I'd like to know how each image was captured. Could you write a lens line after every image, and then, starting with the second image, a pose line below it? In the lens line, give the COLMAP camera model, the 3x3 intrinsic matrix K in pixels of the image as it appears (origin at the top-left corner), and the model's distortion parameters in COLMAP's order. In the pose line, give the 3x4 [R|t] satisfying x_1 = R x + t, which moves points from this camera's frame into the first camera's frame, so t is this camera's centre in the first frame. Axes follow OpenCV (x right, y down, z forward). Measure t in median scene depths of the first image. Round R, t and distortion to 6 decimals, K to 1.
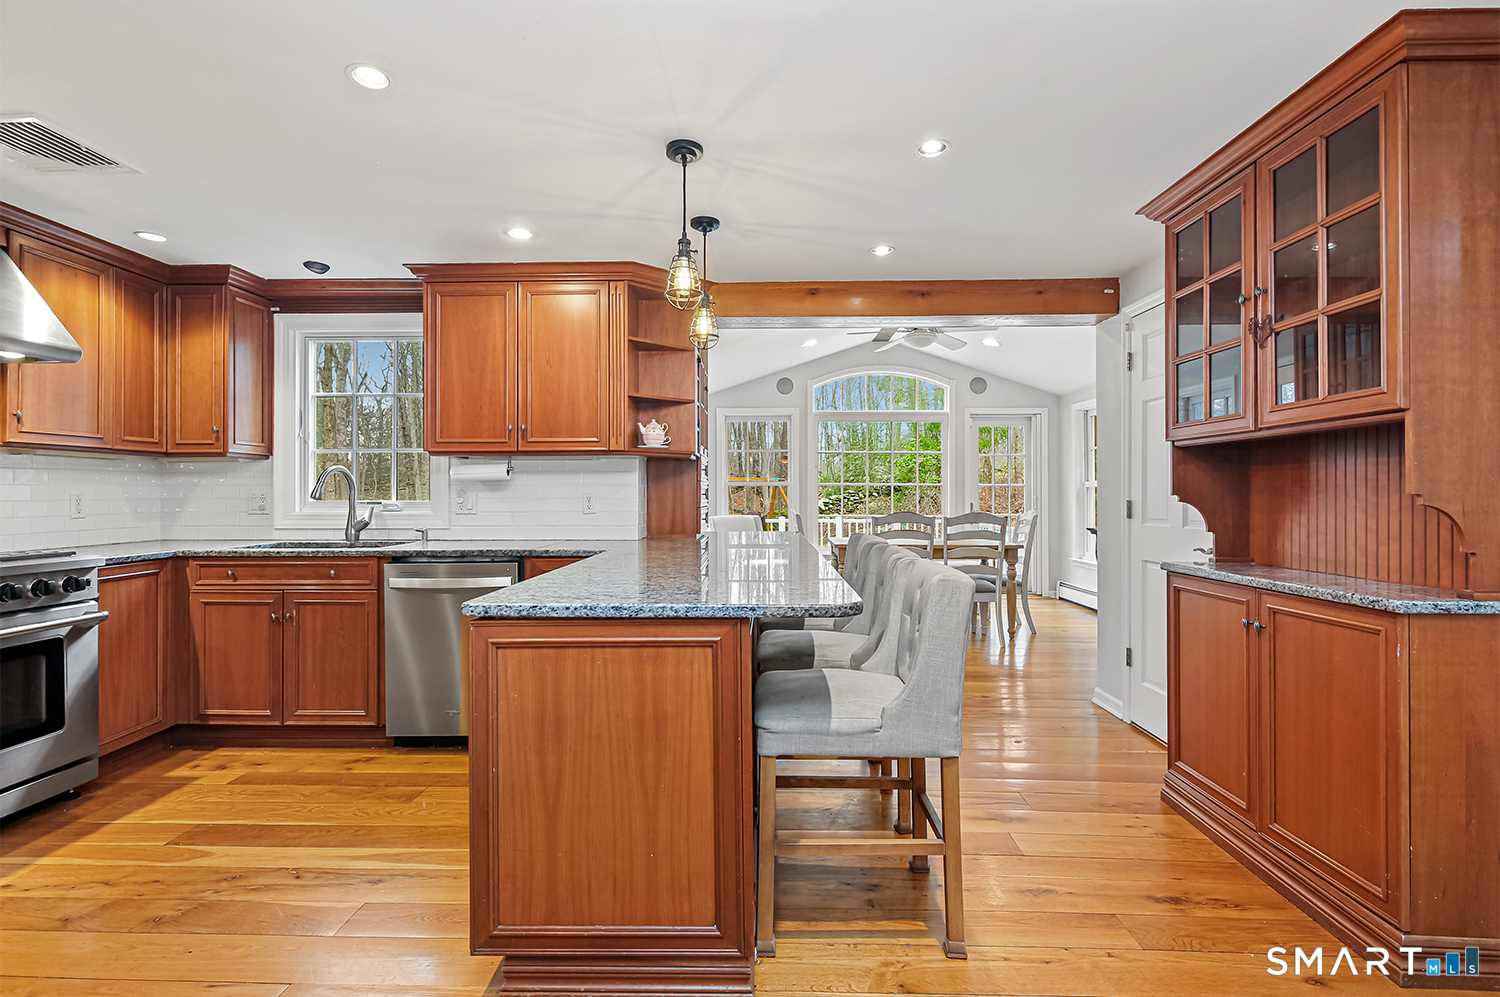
lens RADIAL K [[692.4, 0, 746.5], [0, 692.4, 488.3], [0, 0, 1]] dist [0.009809, -0.005533]
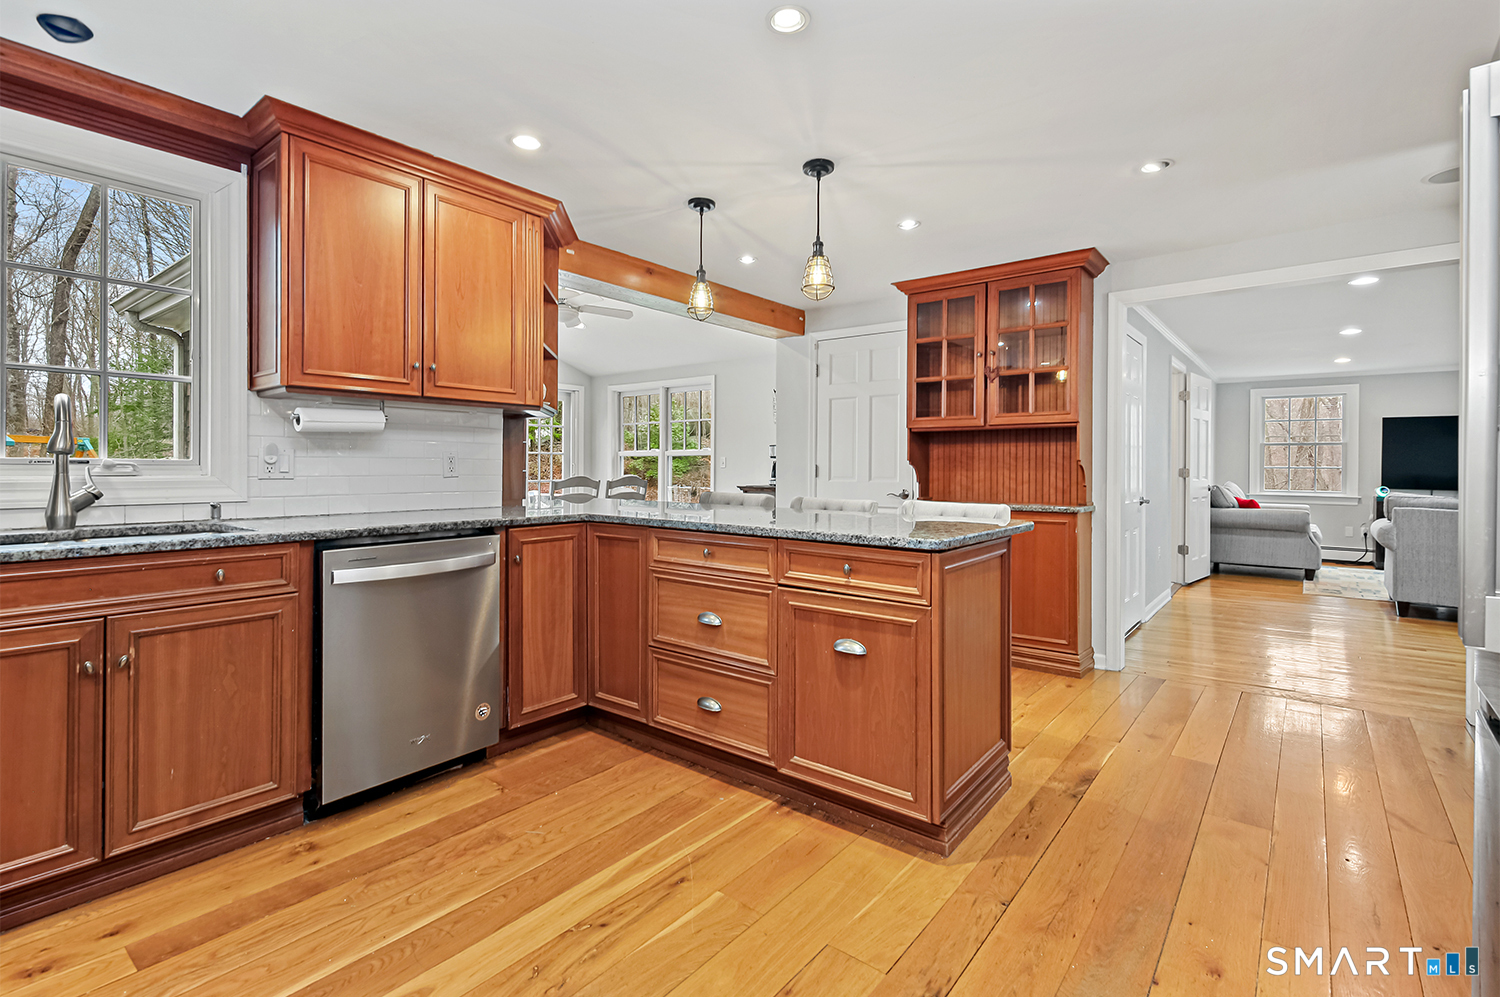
lens RADIAL K [[692.4, 0, 729.9], [0, 692.4, 464.6], [0, 0, 1]] dist [0.009809, -0.005533]
pose [[0.616206, 0.006730, 0.787556, -0.768597], [-0.013846, 0.999902, 0.002289, 0.017125], [-0.787463, -0.012315, 0.616238, 0.259482]]
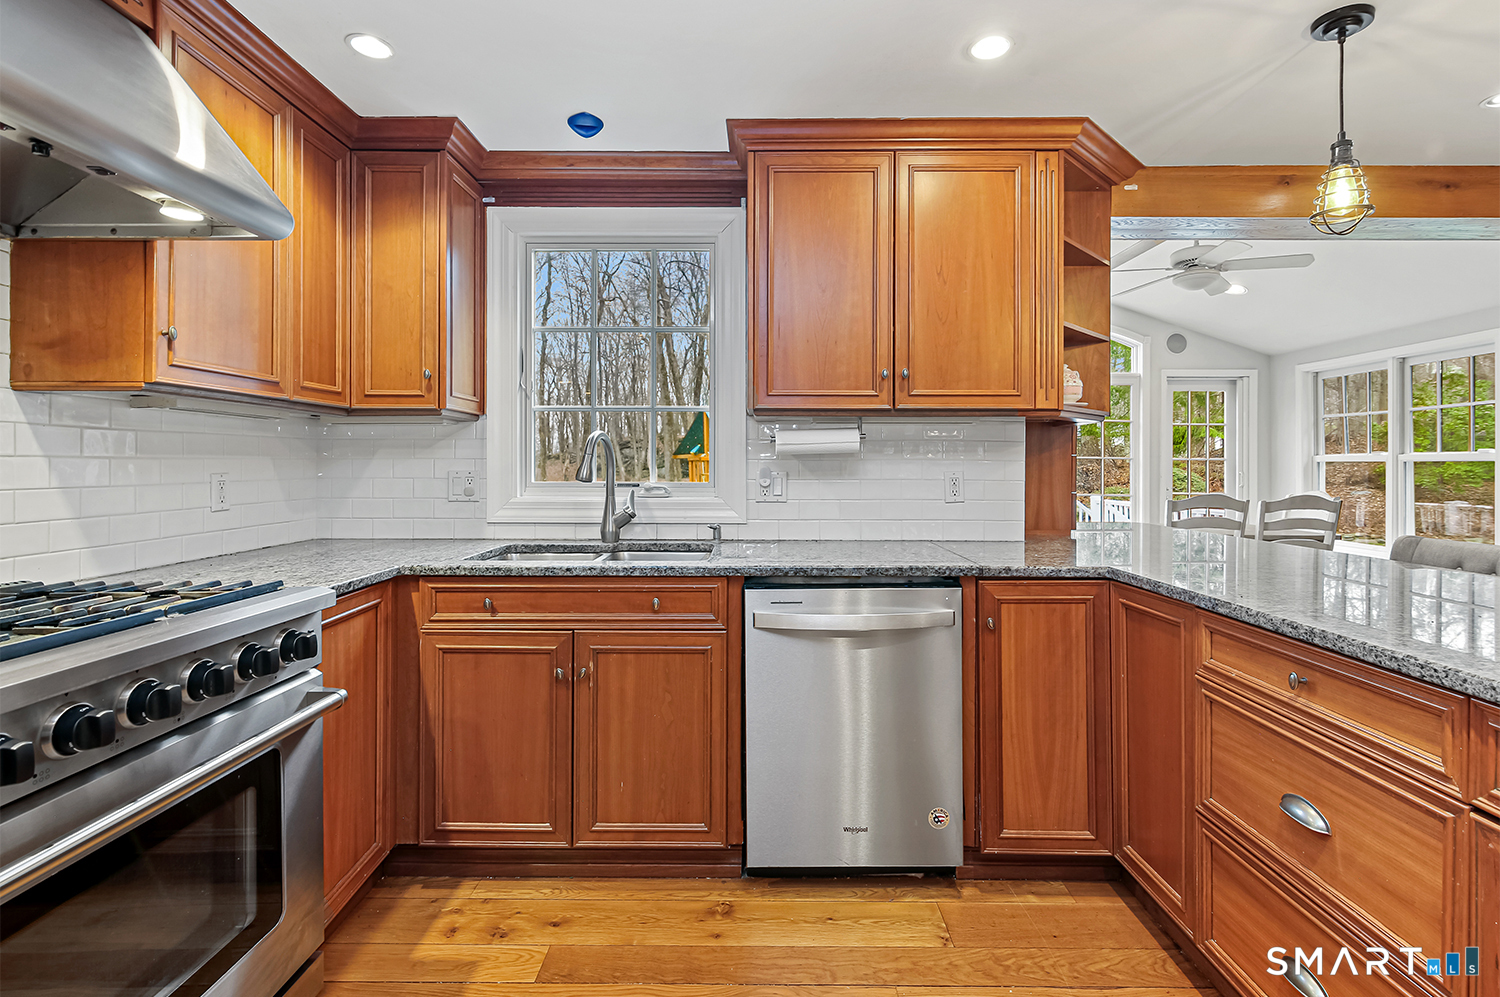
lens RADIAL K [[692.4, 0, 761.5], [0, 692.4, 462.4], [0, 0, 1]] dist [0.009809, -0.005533]
pose [[0.999732, 0.004490, 0.022706, -0.494943], [-0.004625, 0.999972, 0.005869, -0.007114], [-0.022679, -0.005972, 0.999725, 0.364186]]
